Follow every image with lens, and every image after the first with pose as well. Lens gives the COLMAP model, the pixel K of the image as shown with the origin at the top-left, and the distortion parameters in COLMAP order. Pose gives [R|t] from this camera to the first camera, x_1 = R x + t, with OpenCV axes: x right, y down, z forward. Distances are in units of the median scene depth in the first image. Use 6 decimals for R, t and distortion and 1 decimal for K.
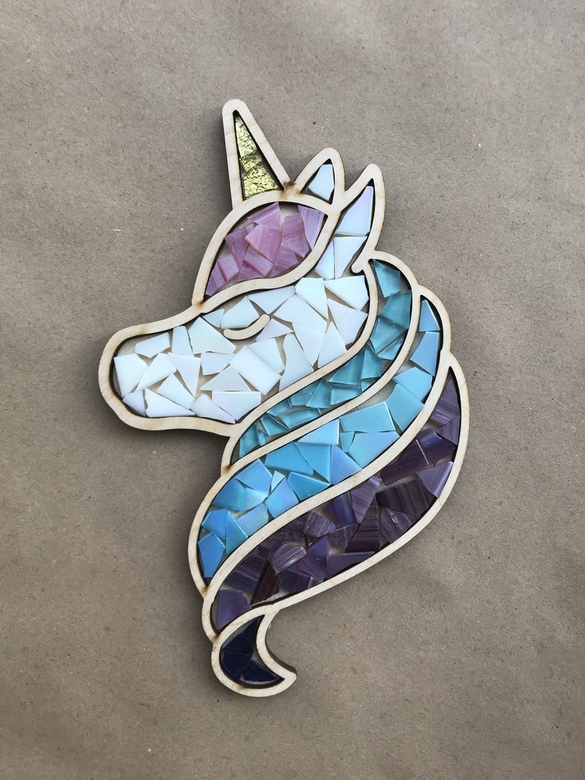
lens RADIAL K [[624.4, 0, 292.5], [0, 624.4, 390.0], [0, 0, 1]] dist [-0.001318, -0.001852]
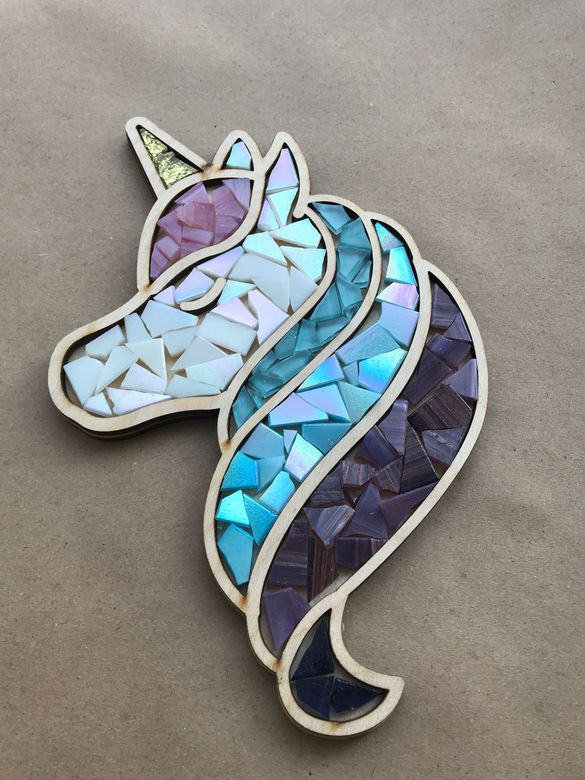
lens RADIAL K [[624.4, 0, 292.5], [0, 624.4, 390.0], [0, 0, 1]] dist [-0.001318, -0.001852]
pose [[0.948213, -0.287666, 0.134686, -0.112809], [0.317473, 0.871818, -0.373020, 0.395222], [-0.010117, 0.396462, 0.917995, 0.223402]]
